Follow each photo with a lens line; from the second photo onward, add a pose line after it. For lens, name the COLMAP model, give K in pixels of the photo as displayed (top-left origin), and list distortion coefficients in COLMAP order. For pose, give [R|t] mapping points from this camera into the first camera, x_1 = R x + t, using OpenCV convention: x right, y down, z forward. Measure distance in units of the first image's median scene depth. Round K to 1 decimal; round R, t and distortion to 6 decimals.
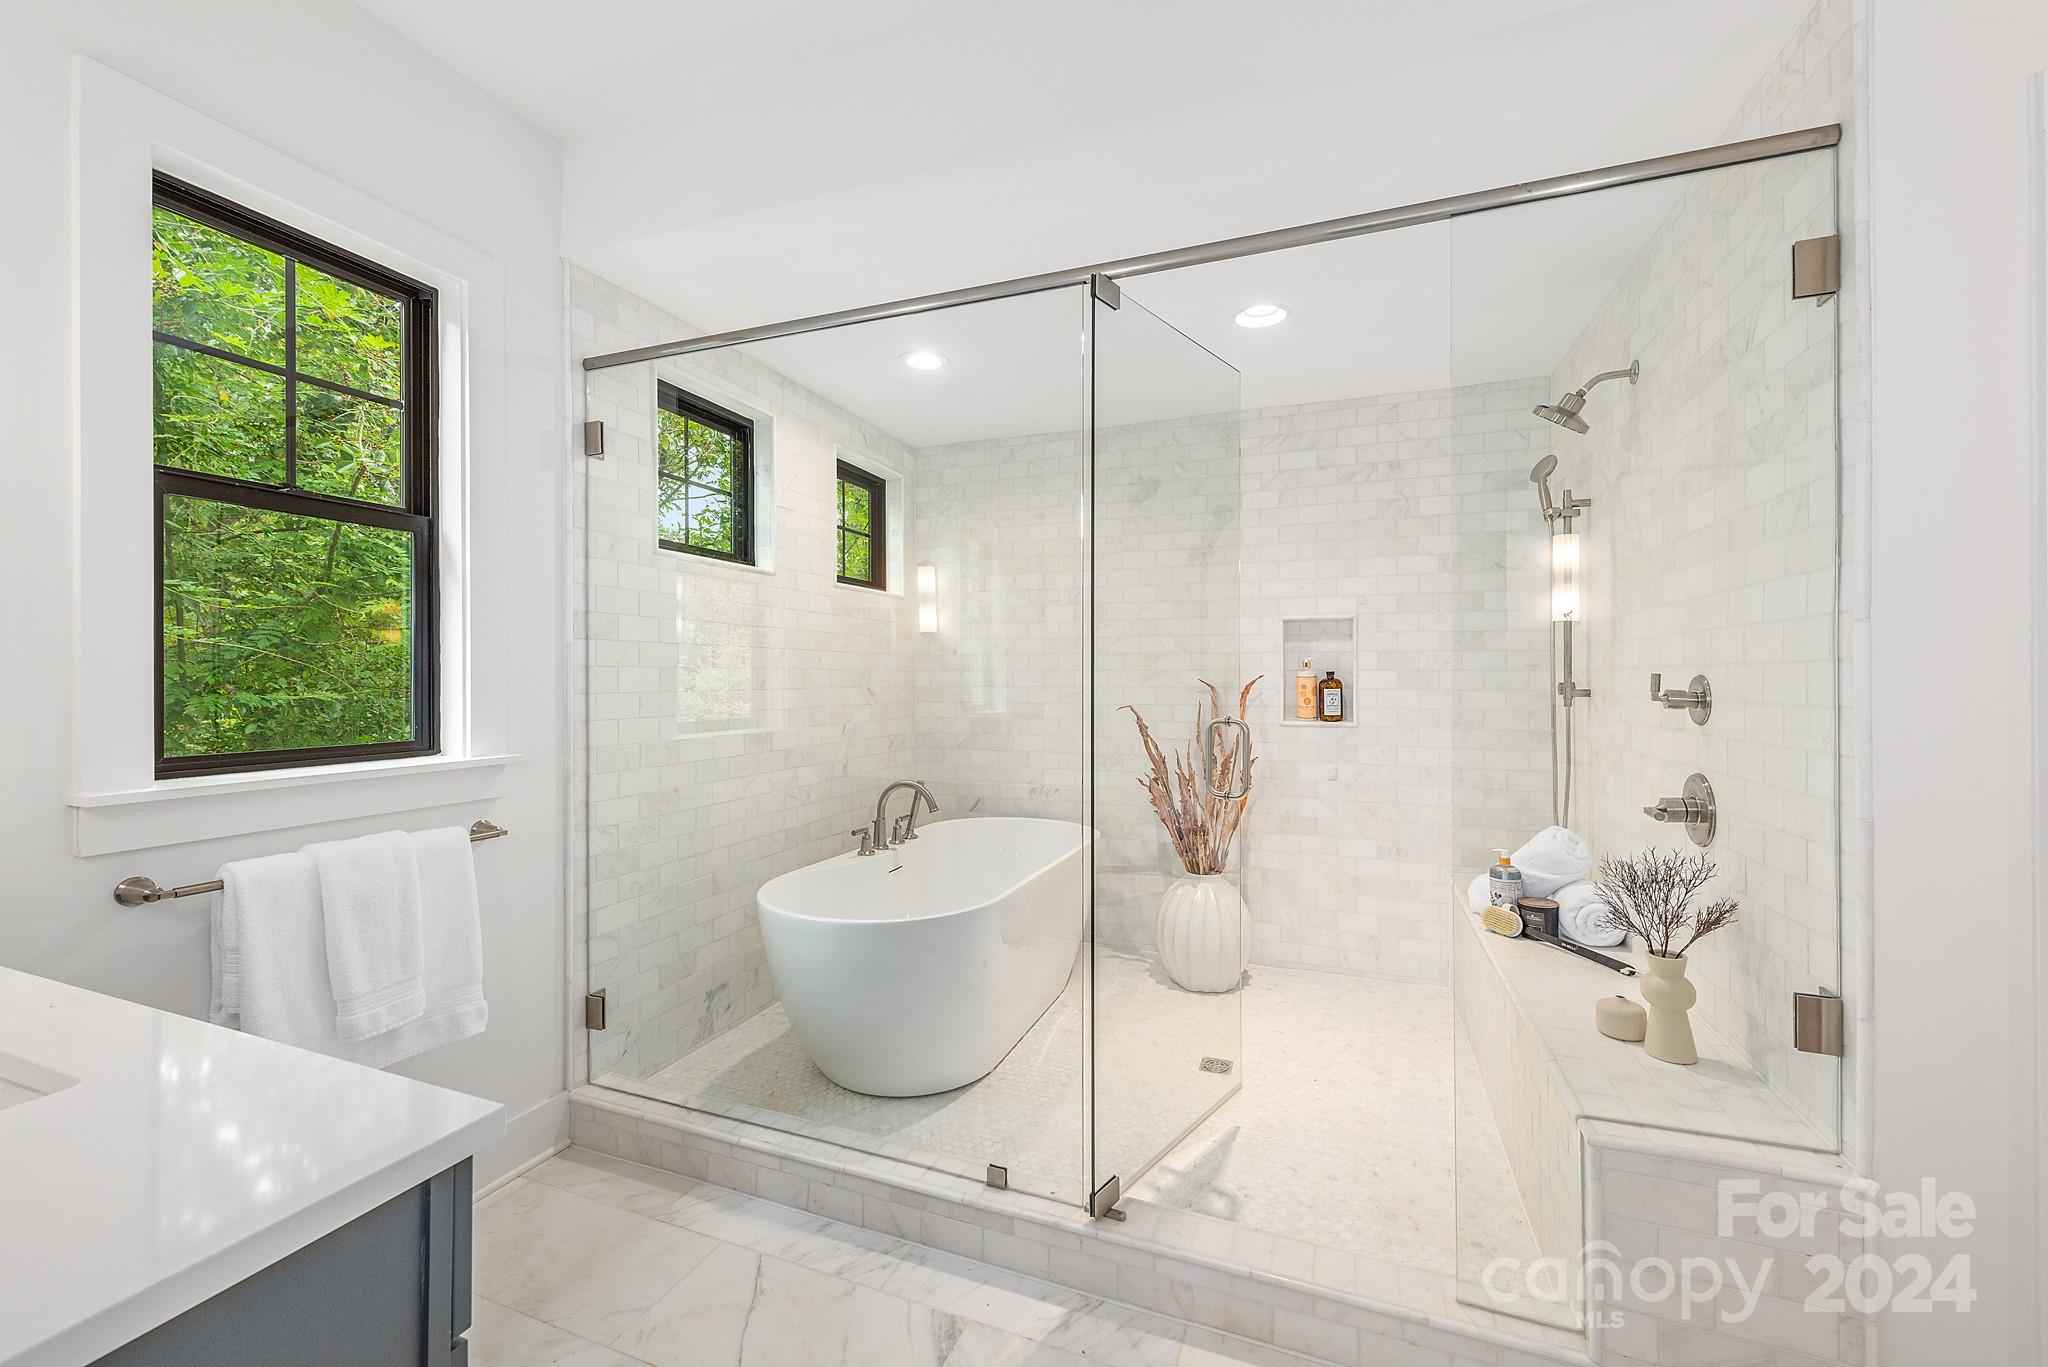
lens RADIAL K [[802.0, 0, 1056.1], [0, 802.0, 675.8], [0, 0, 1]] dist [0.005705, -0.001695]
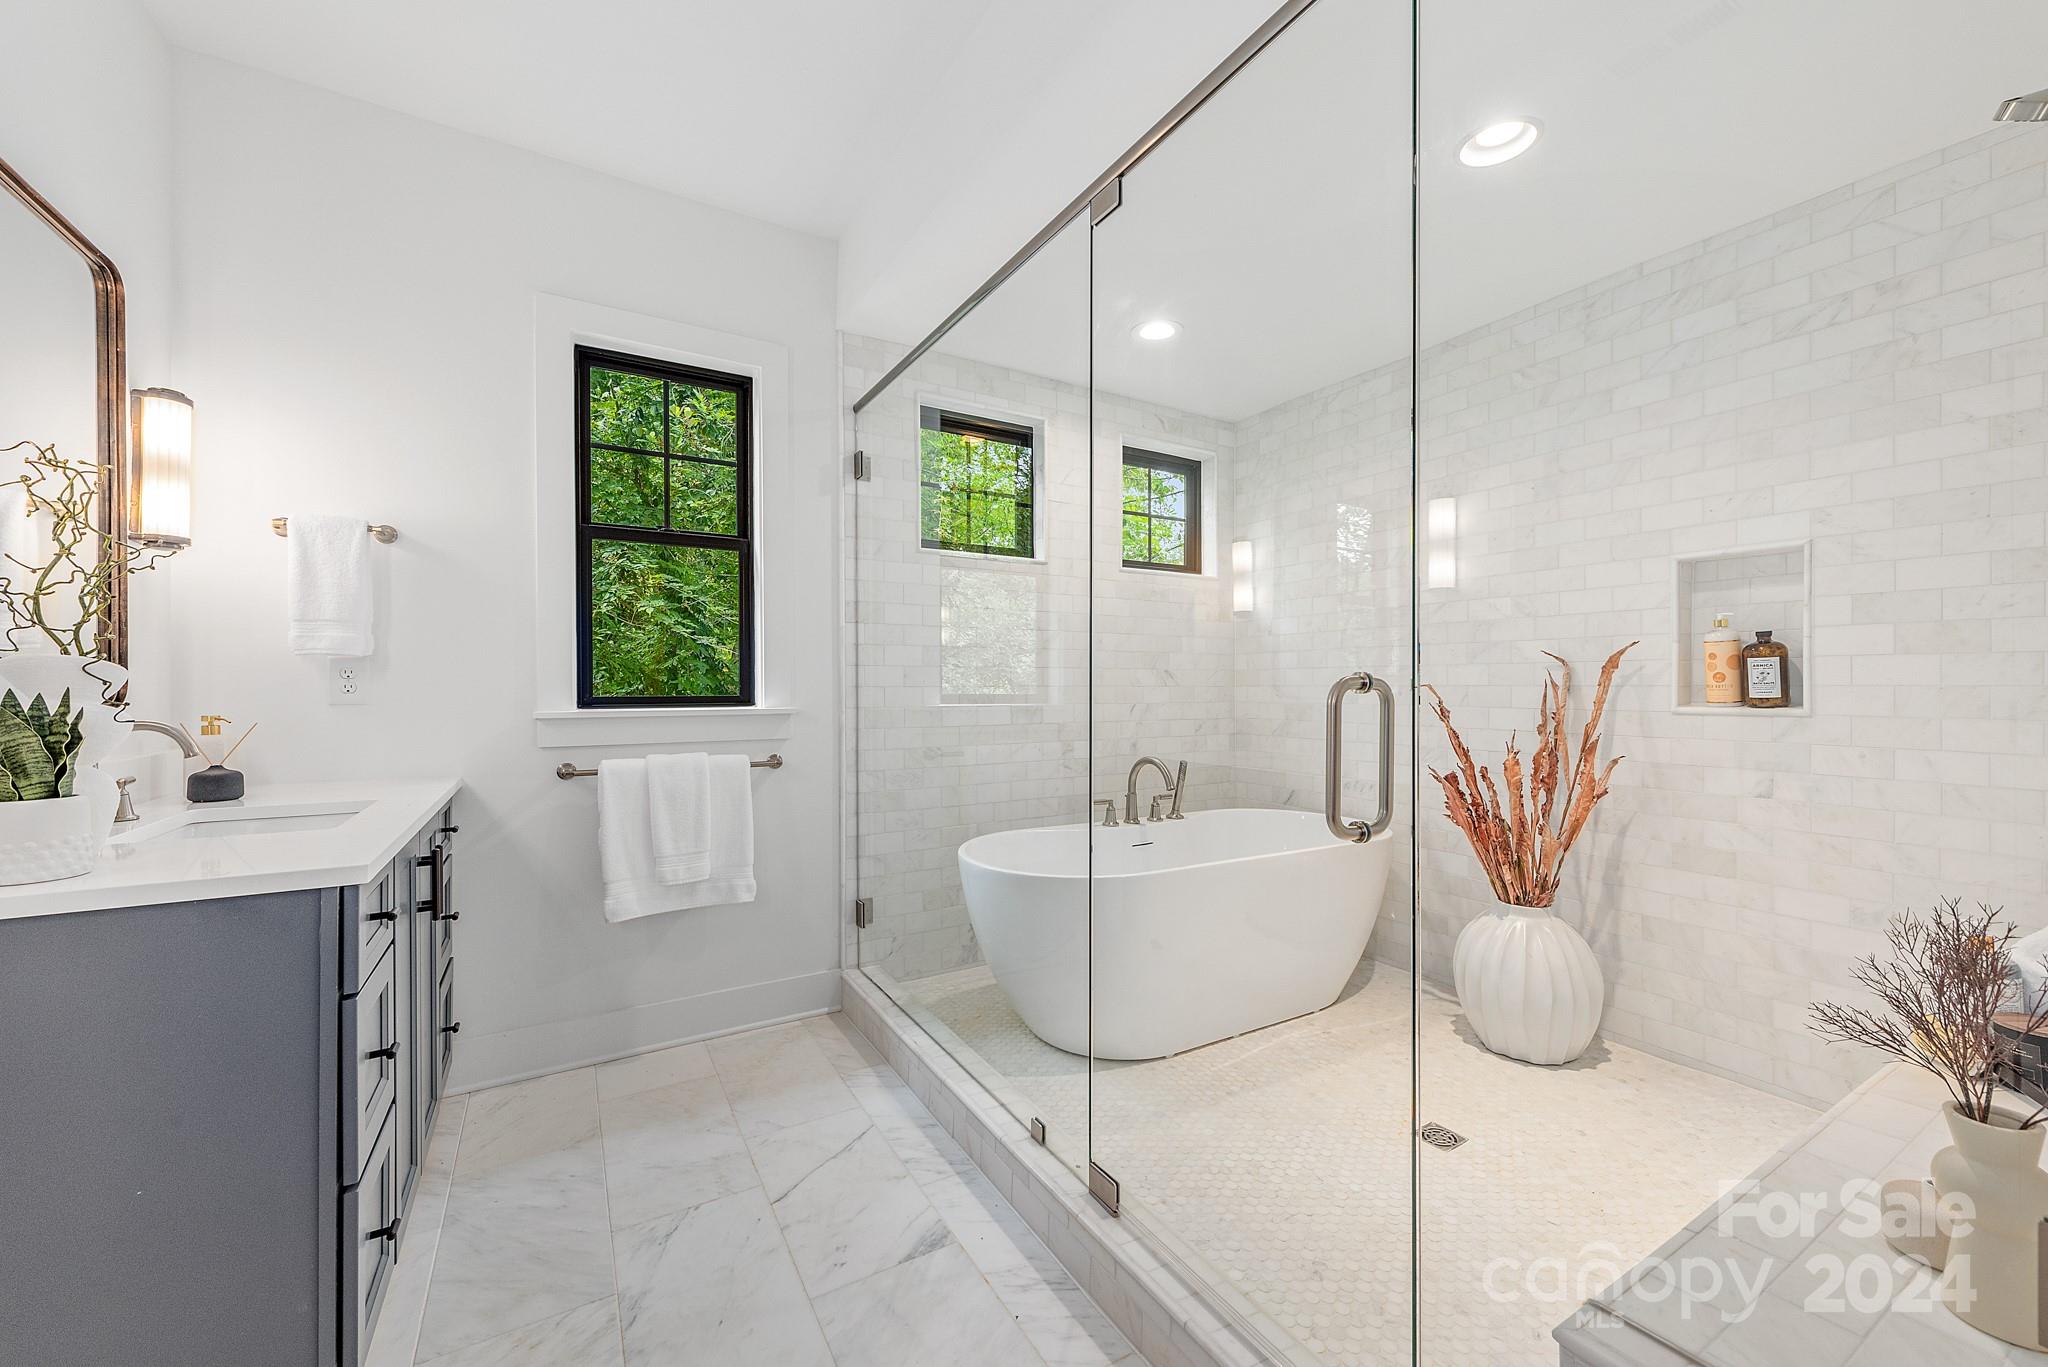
lens RADIAL K [[802.0, 0, 1032.2], [0, 802.0, 688.3], [0, 0, 1]] dist [0.005705, -0.001695]
pose [[0.782545, 0.000271, -0.622594, 0.324262], [0.004601, 0.999970, 0.006219, 0.038954], [0.622577, -0.007731, 0.782521, 0.129042]]
